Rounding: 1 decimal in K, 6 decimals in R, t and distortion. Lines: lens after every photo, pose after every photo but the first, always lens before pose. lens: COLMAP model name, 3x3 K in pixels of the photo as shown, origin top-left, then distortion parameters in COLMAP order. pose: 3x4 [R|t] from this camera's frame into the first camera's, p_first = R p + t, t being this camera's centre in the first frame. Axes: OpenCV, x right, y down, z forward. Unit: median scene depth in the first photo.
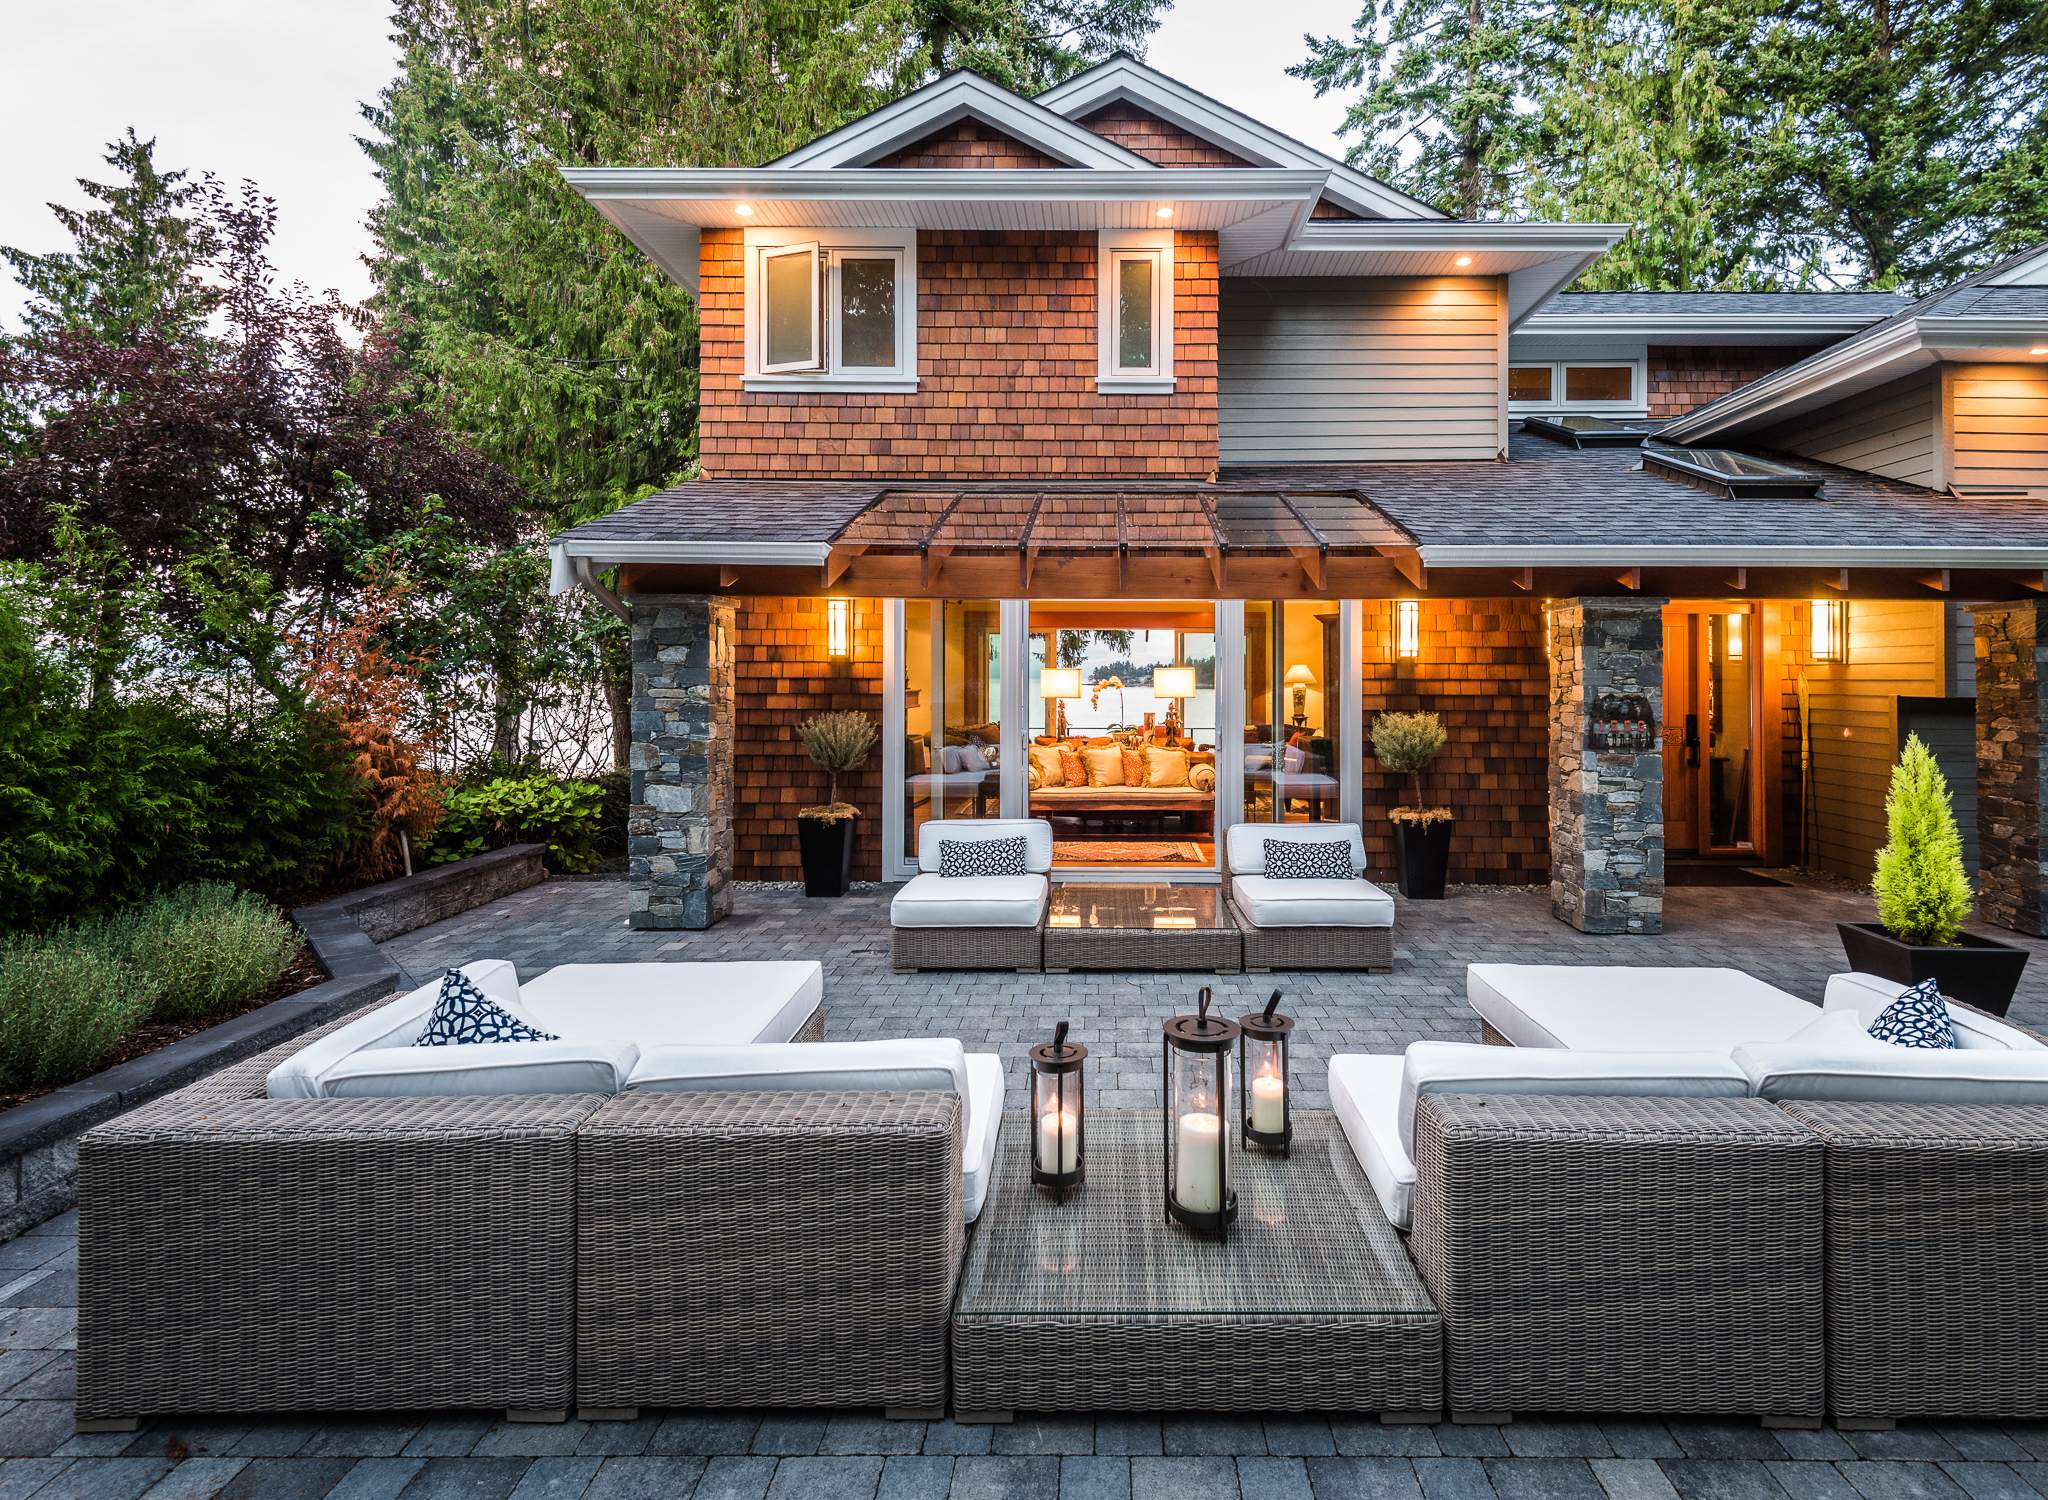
lens RADIAL K [[1069.2, 0, 1124.7], [0, 1069.2, 662.1], [0, 0, 1]] dist [0.020494, -0.007853]
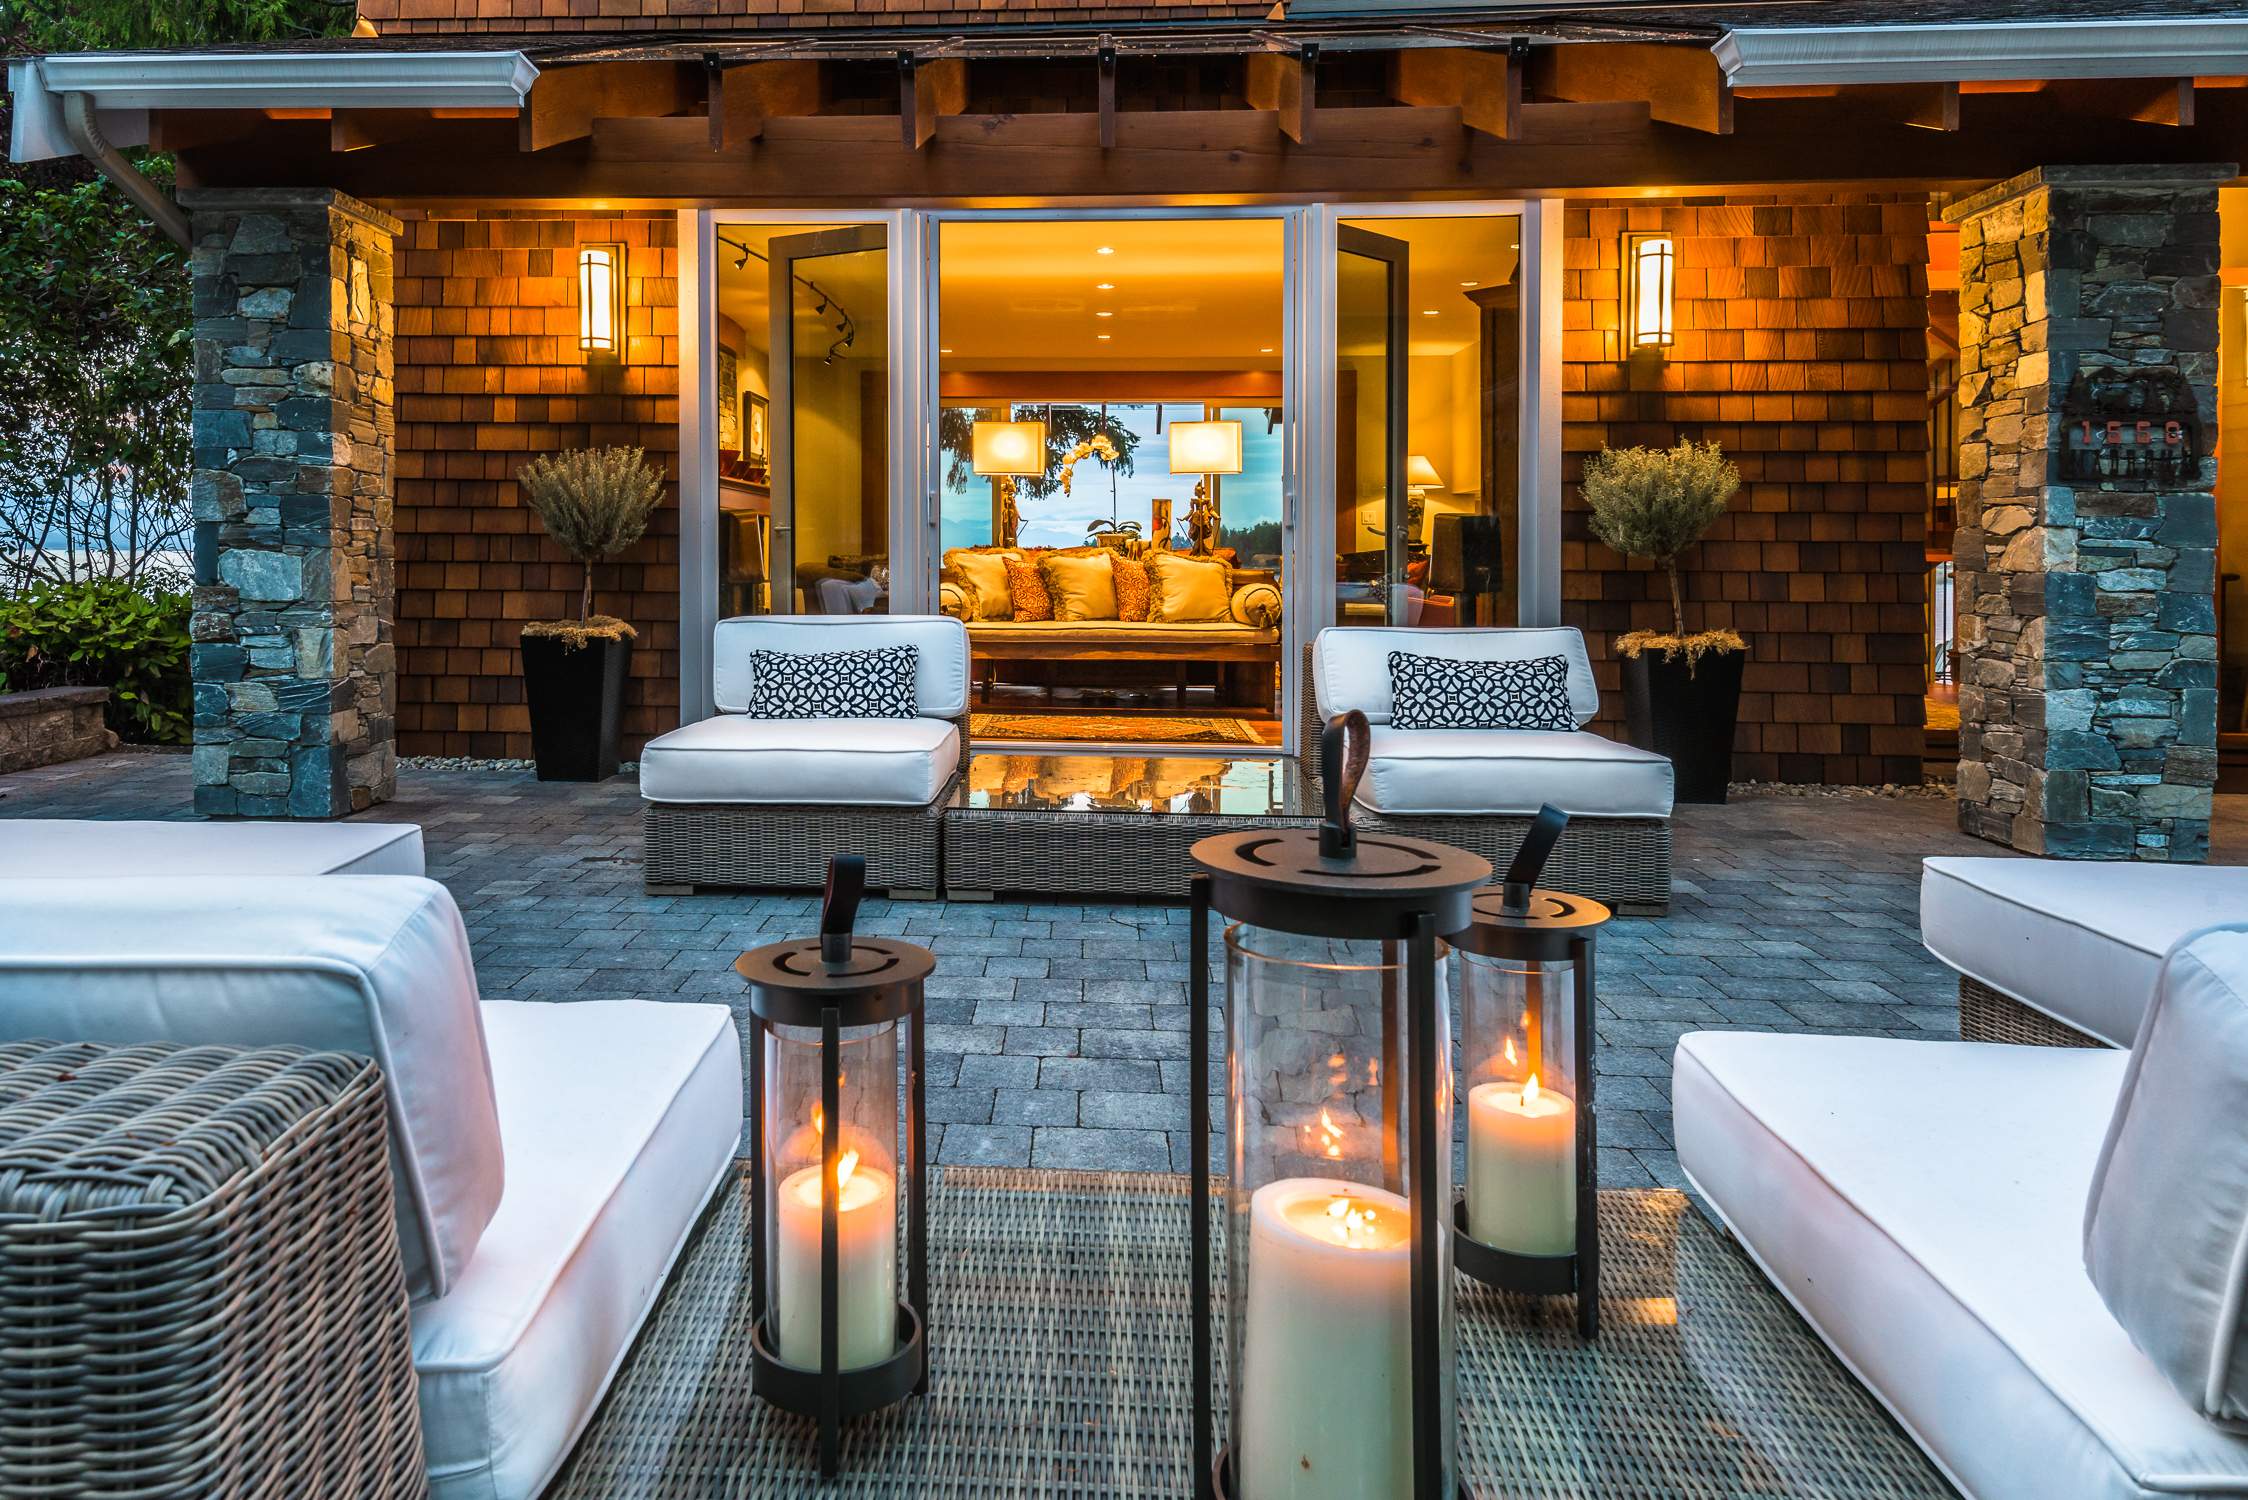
lens RADIAL K [[1579.7, 0, 1009.2], [0, 1579.7, 546.8], [0, 0, 1]] dist [-0.001123, 0.008692]
pose [[0.997064, 0.004701, -0.076432, 0.007819], [-0.003846, 0.999928, 0.011336, 0.084137], [0.076480, -0.011009, 0.997010, 0.195580]]
